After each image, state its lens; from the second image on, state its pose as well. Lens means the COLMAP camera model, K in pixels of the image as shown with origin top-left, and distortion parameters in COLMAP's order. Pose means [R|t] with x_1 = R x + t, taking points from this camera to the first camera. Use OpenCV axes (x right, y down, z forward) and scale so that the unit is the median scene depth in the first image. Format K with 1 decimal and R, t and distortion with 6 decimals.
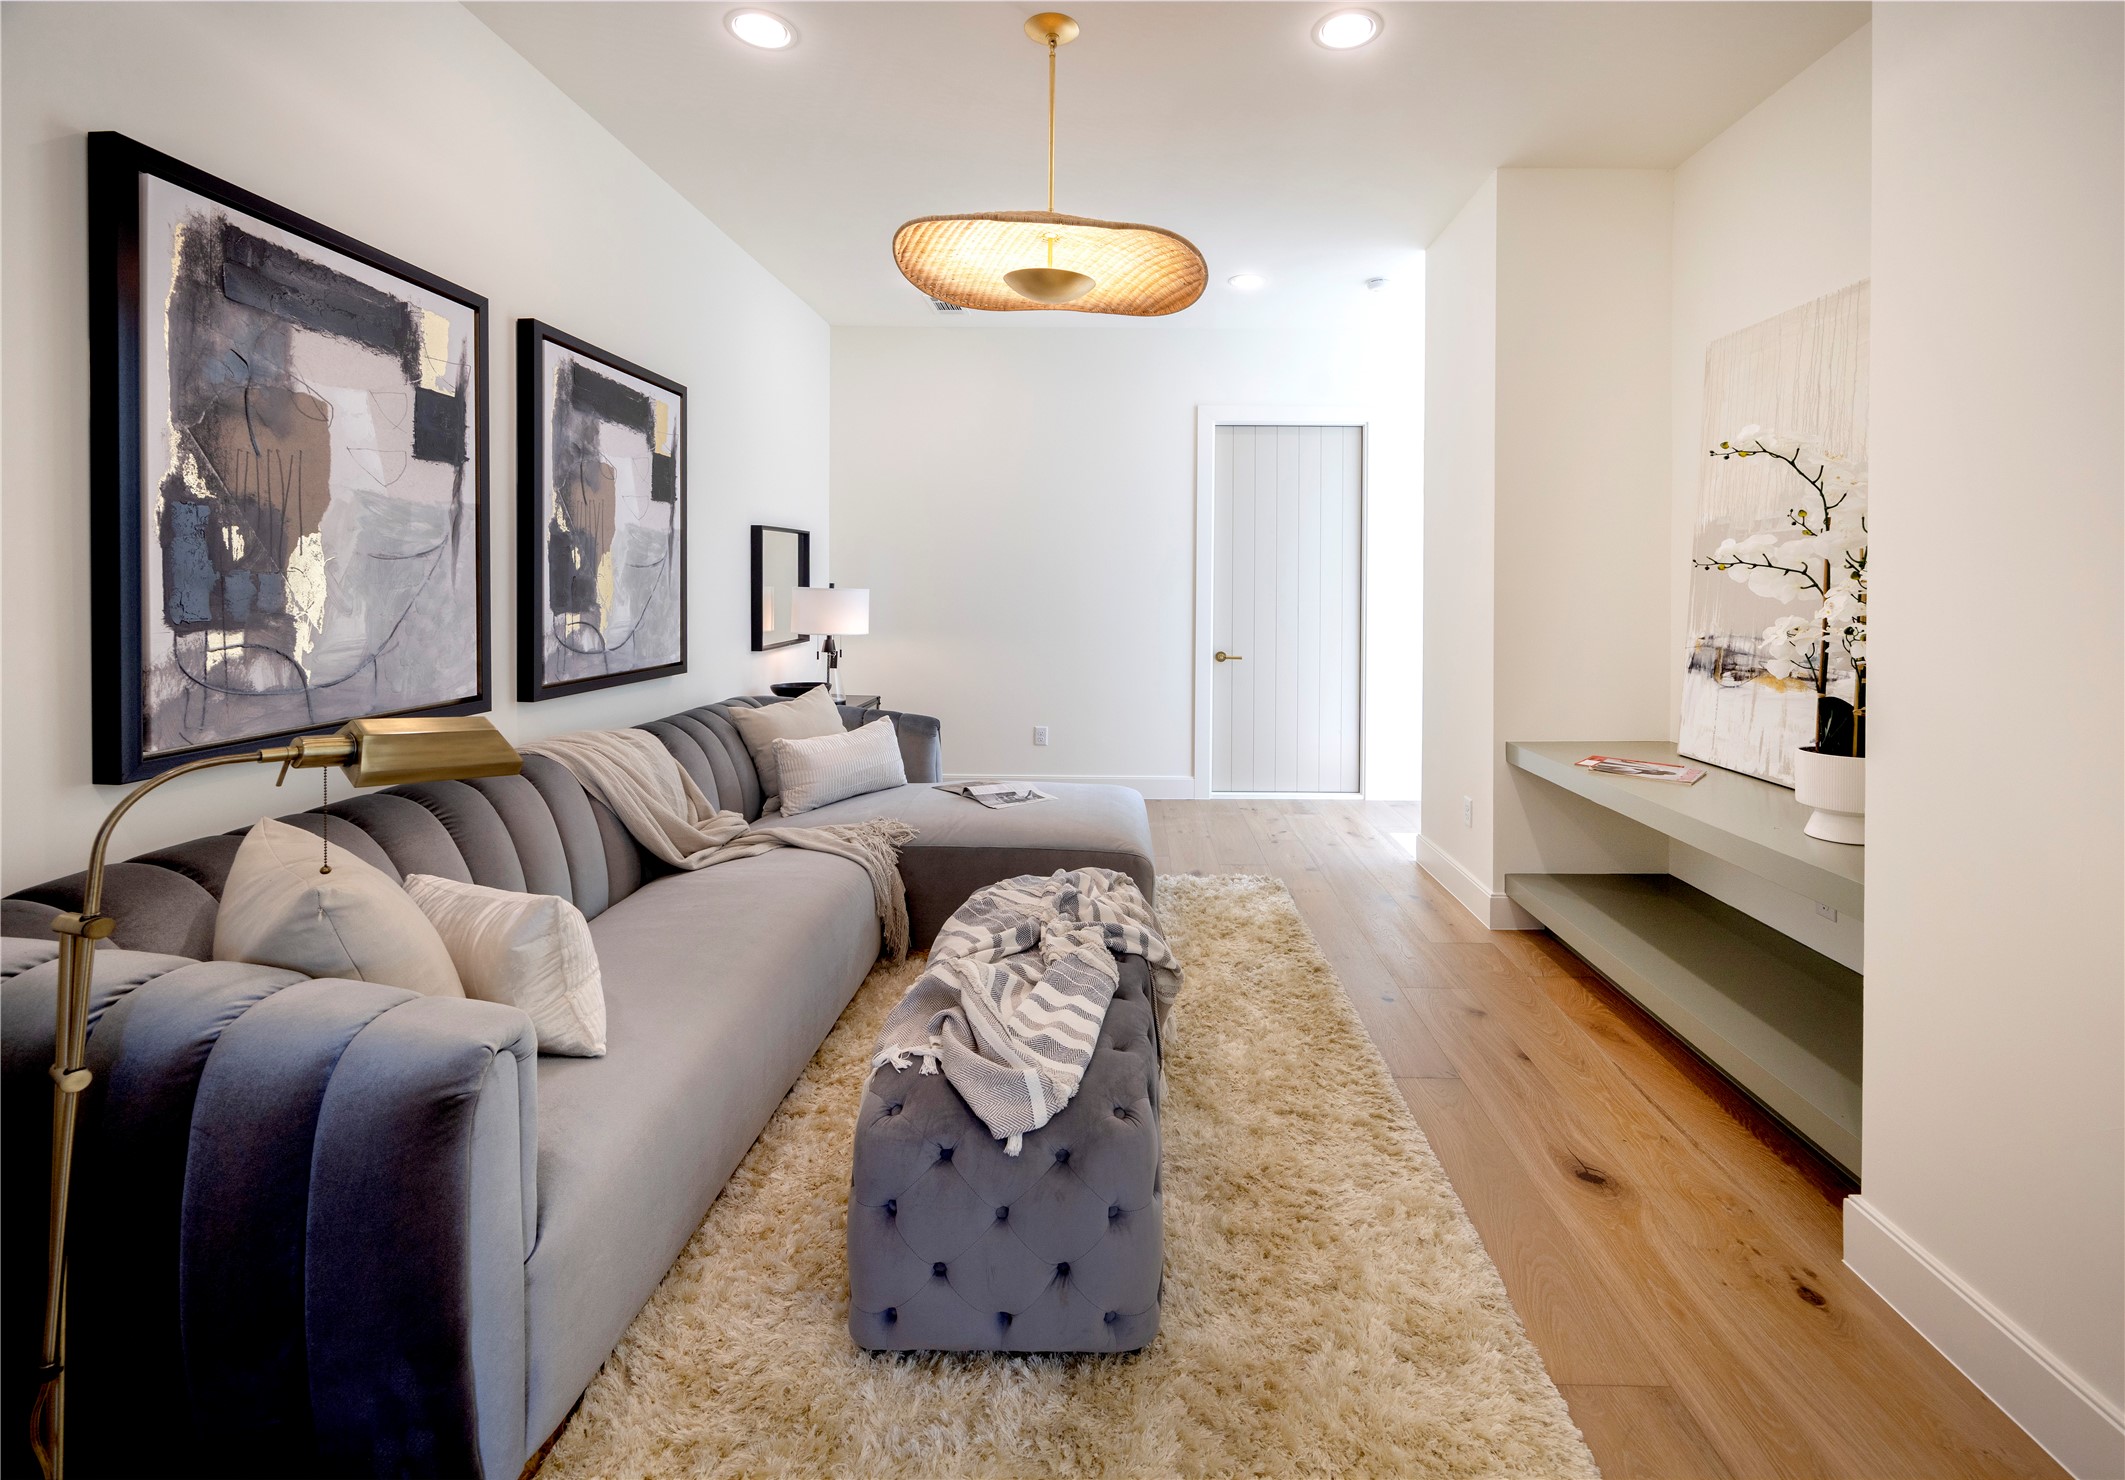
lens RADIAL K [[870.5, 0, 1126.3], [0, 870.5, 699.5], [0, 0, 1]] dist [-0.001527, -0.000030]
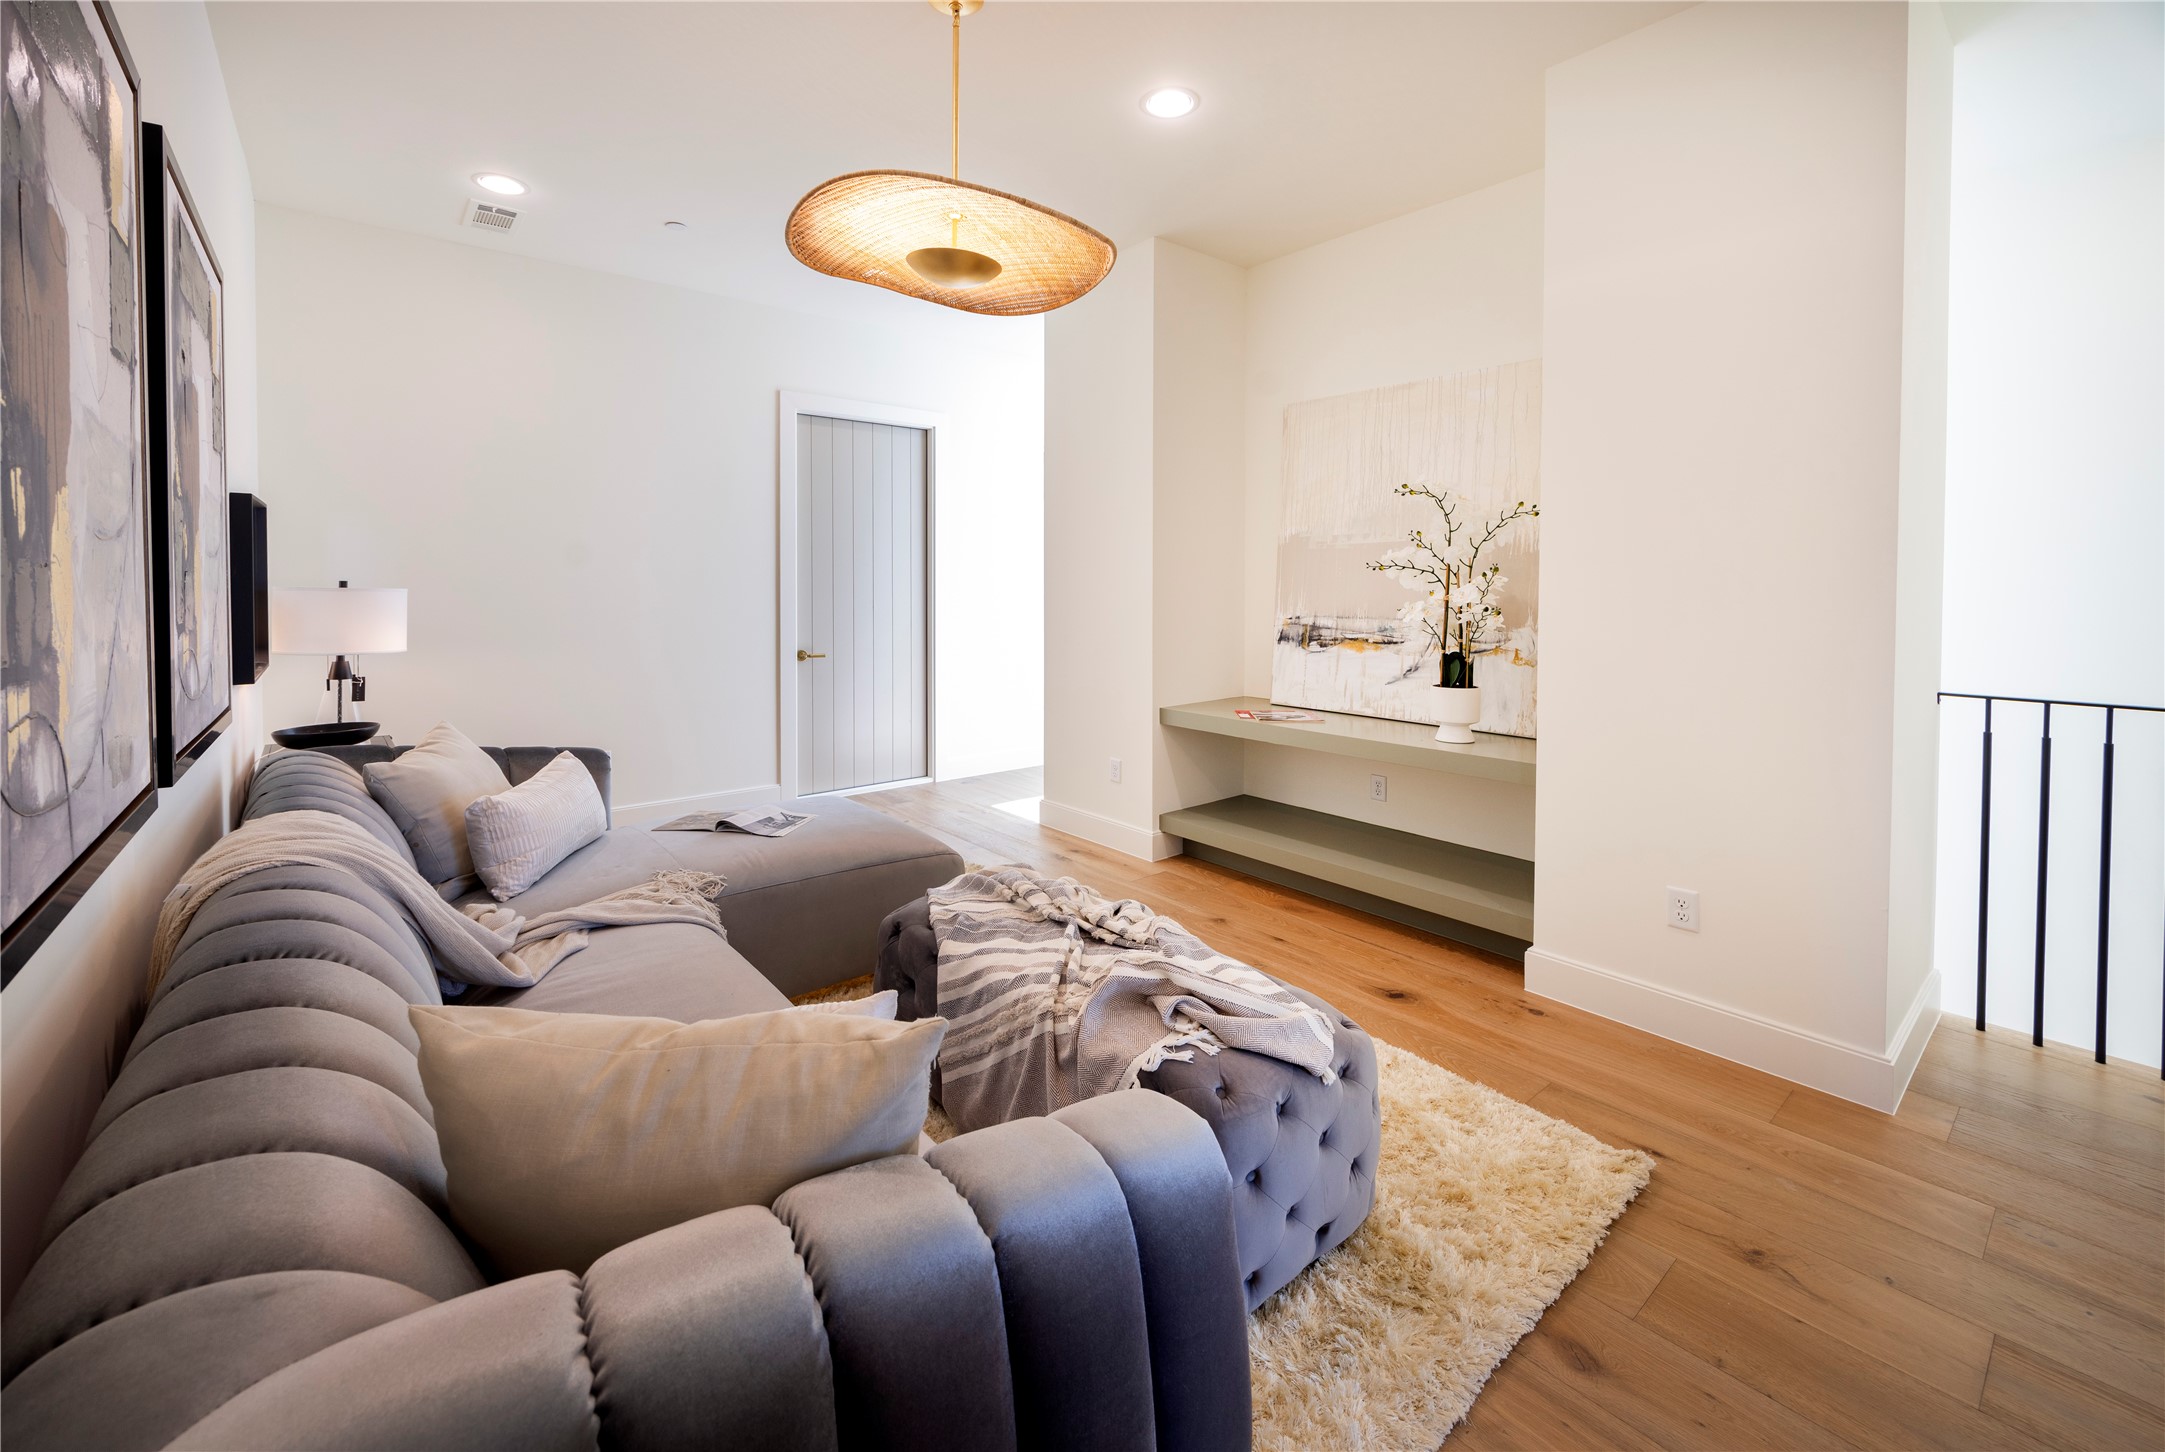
lens RADIAL K [[846.0, 0, 1080.5], [0, 846.0, 709.1], [0, 0, 1]] dist [-0.002273, 0.000331]
pose [[0.783137, -0.096554, 0.614307, -0.513598], [0.083361, 0.995256, 0.050159, -0.025190], [-0.616236, 0.011928, 0.787471, 0.162396]]
